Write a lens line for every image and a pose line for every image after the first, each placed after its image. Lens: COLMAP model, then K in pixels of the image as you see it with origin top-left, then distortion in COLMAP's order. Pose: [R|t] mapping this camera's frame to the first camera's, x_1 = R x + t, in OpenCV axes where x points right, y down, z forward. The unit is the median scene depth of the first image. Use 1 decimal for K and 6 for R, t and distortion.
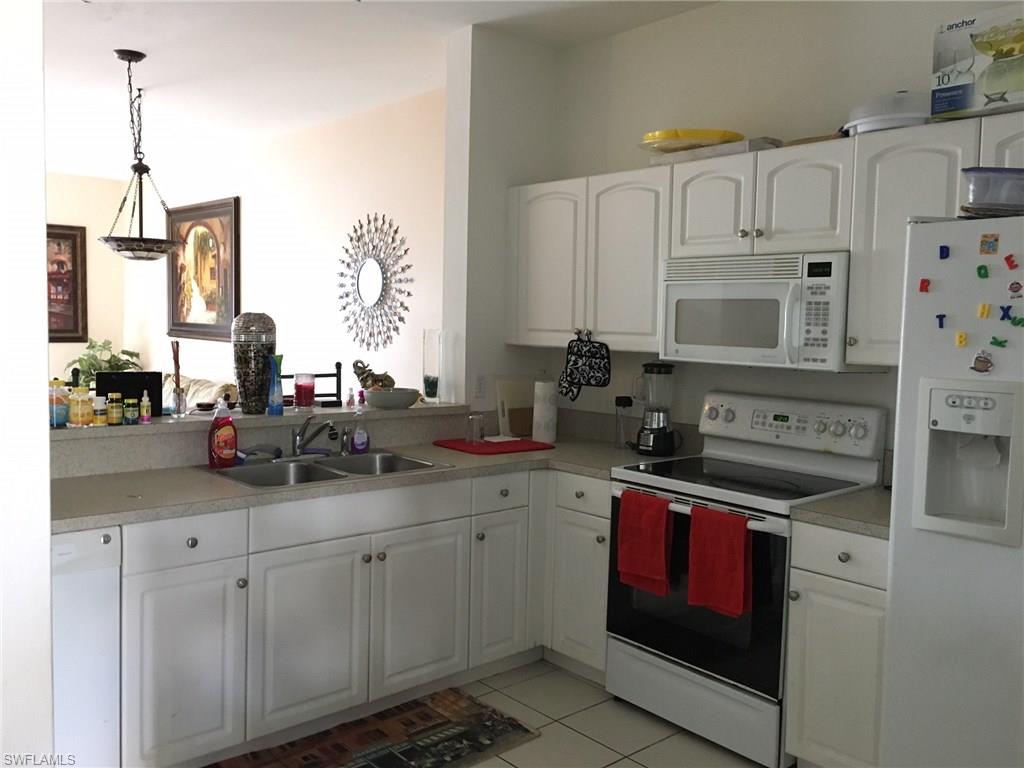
lens RADIAL K [[862.7, 0, 512.9], [0, 862.7, 384.4], [0, 0, 1]] dist [0.020161, -0.003039]
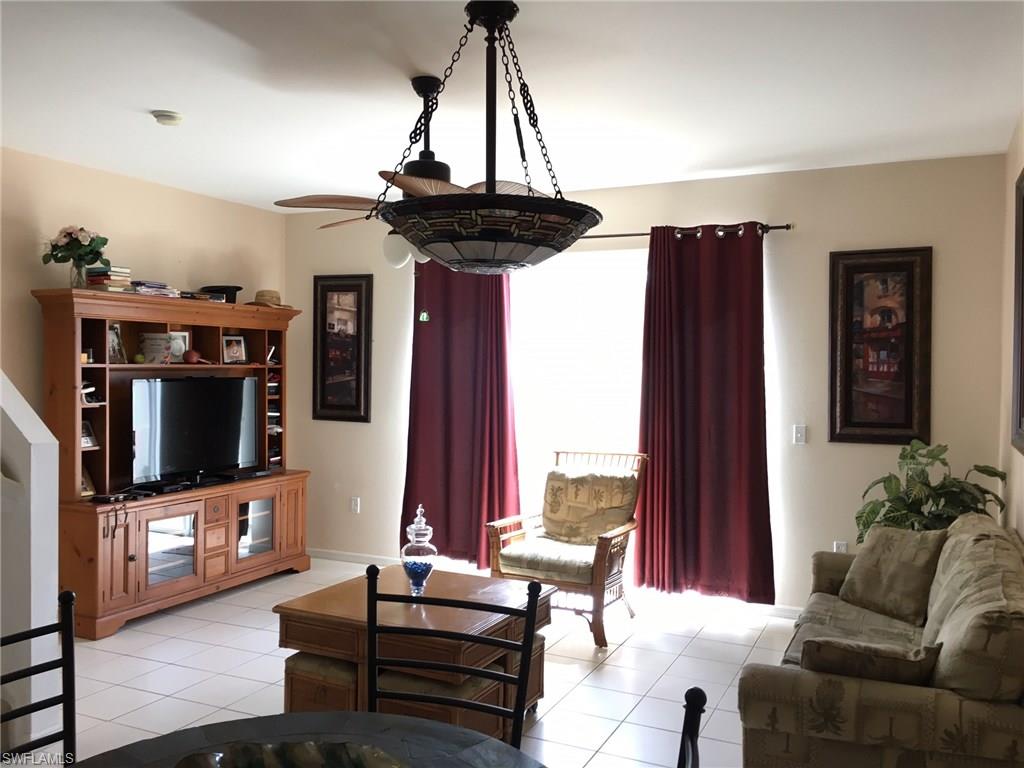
lens RADIAL K [[862.7, 0, 511.8], [0, 862.7, 381.7], [0, 0, 1]] dist [0.020161, -0.003039]
pose [[0.368891, -0.018153, -0.929295, -0.062491], [-0.066155, 0.996761, -0.045732, -0.047653], [0.927116, 0.078347, 0.366495, 0.544891]]
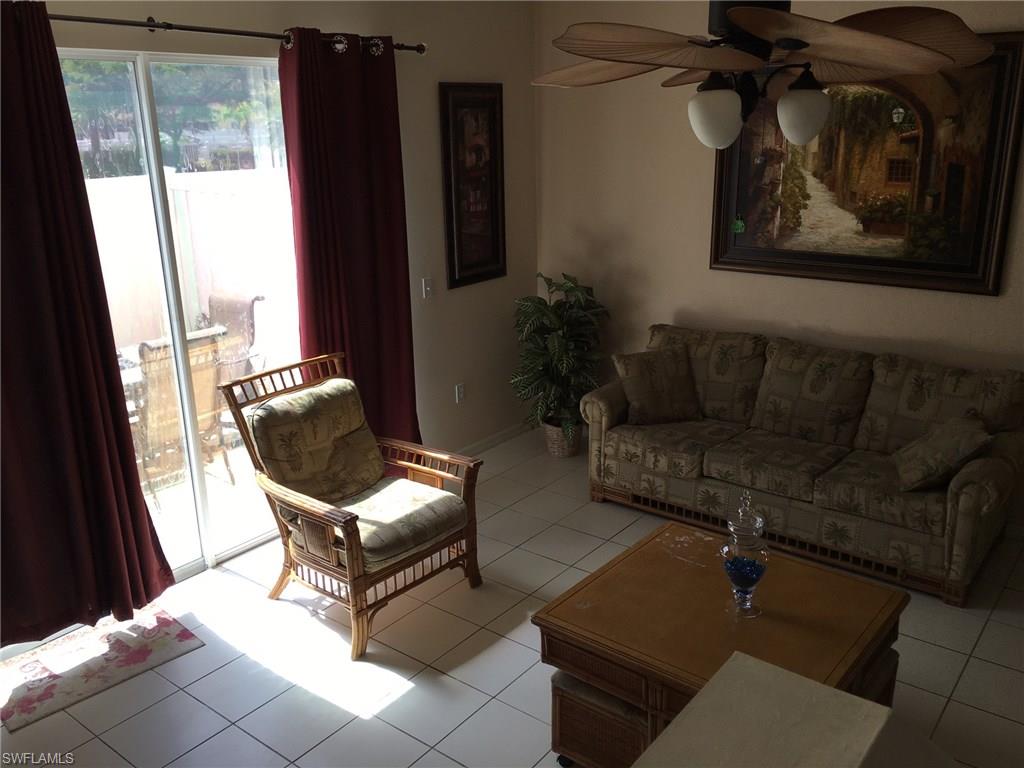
lens RADIAL K [[862.7, 0, 511.4], [0, 862.7, 384.9], [0, 0, 1]] dist [0.020161, -0.003039]
pose [[0.984207, -0.095590, 0.148996, -0.602611], [0.059969, 0.971946, 0.227431, -0.116631], [-0.166556, -0.214904, 0.962328, 0.387609]]
